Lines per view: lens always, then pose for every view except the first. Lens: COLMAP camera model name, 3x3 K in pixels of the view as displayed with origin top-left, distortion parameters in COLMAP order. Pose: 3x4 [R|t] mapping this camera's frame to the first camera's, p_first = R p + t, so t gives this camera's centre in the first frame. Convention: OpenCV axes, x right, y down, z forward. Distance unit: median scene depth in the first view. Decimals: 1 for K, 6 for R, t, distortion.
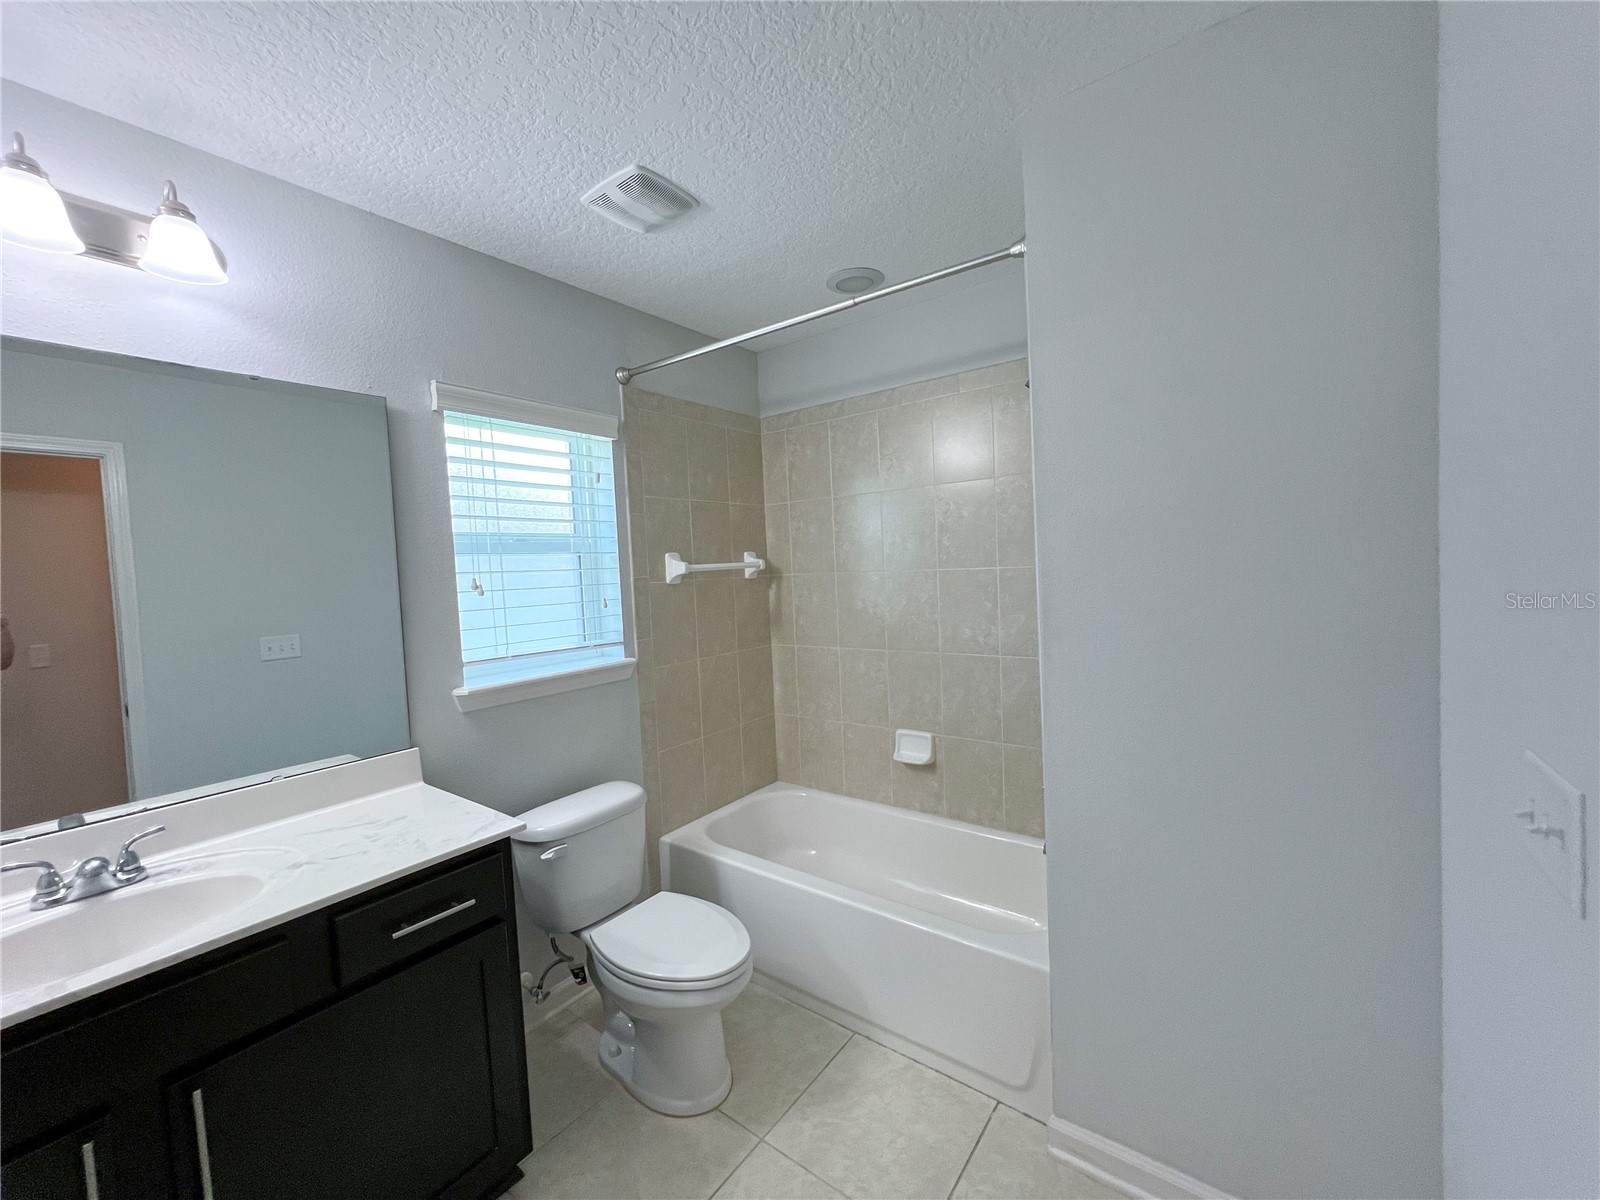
lens RADIAL K [[640.3, 0, 801.0], [0, 640.3, 597.5], [0, 0, 1]] dist [0.002032, 0.000088]
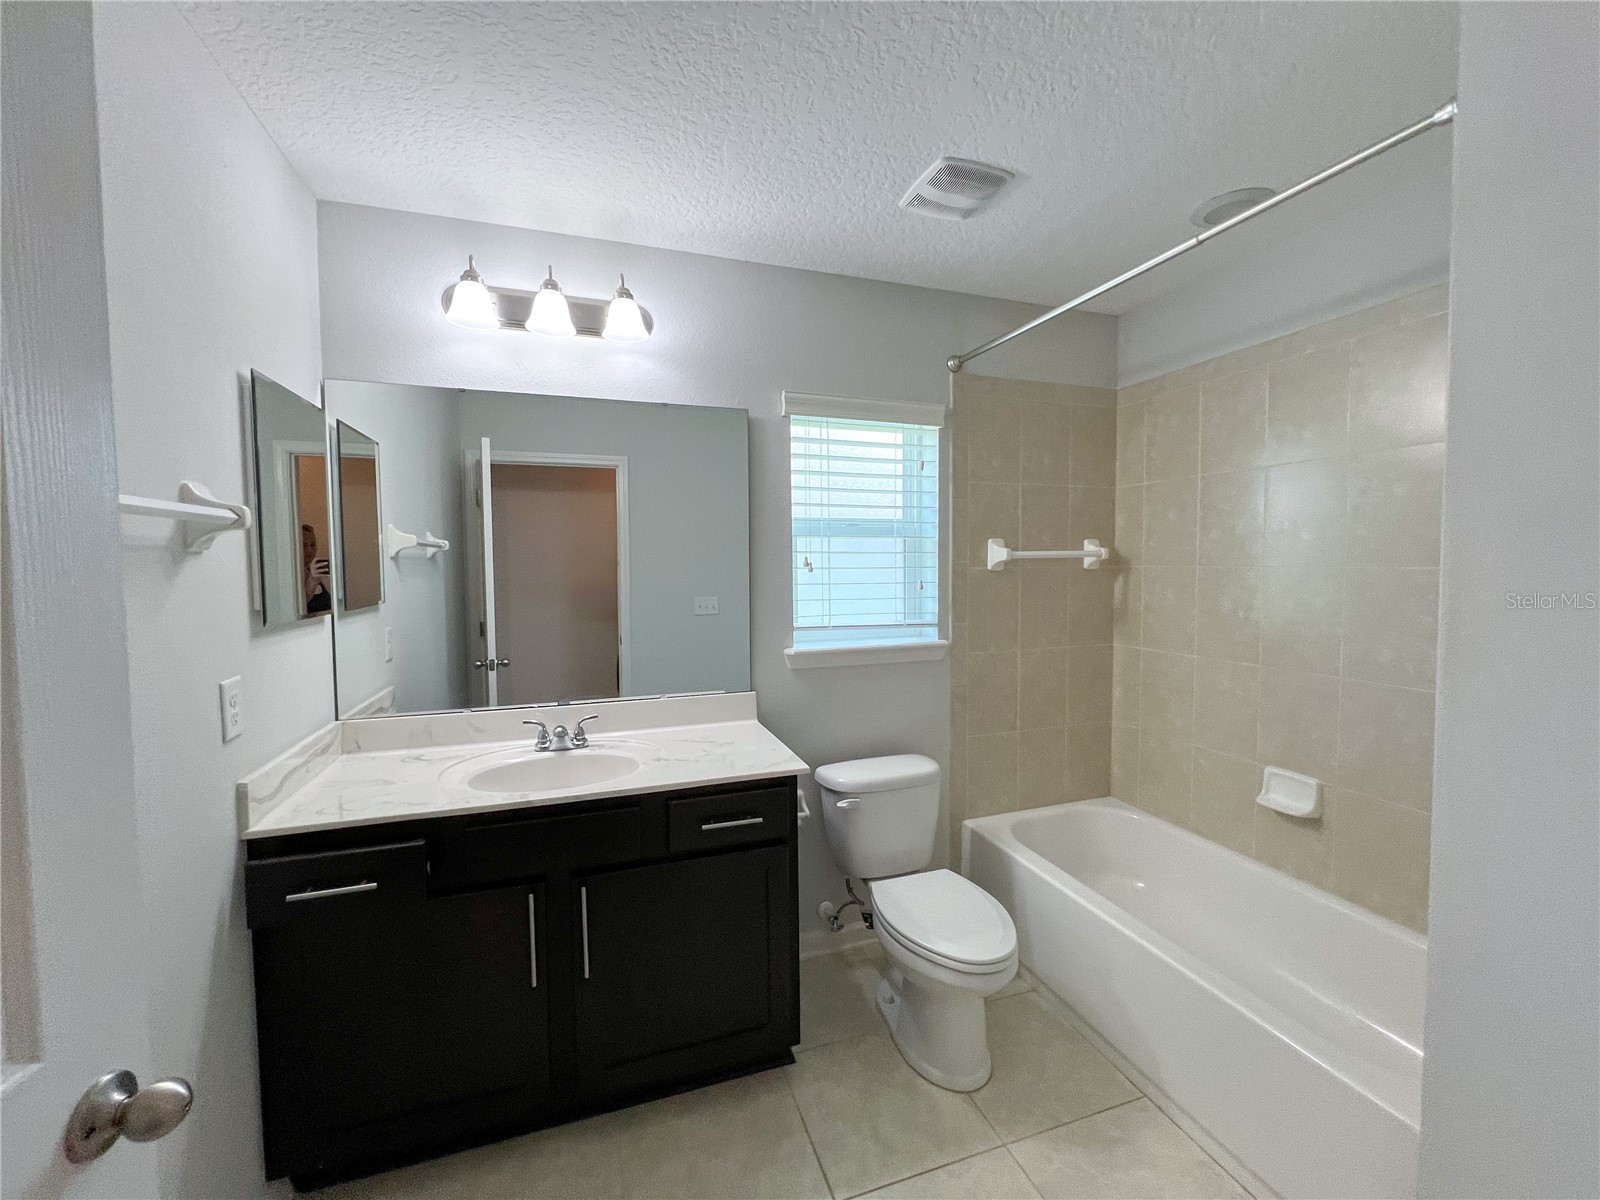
lens RADIAL K [[640.2, 0, 790.1], [0, 640.2, 597.1], [0, 0, 1]] dist [0.002246, -0.000689]
pose [[0.827173, 0.068754, -0.557726, 0.127791], [-0.057531, 0.997633, 0.037658, 0.001345], [0.558995, 0.000937, 0.829170, 0.011408]]
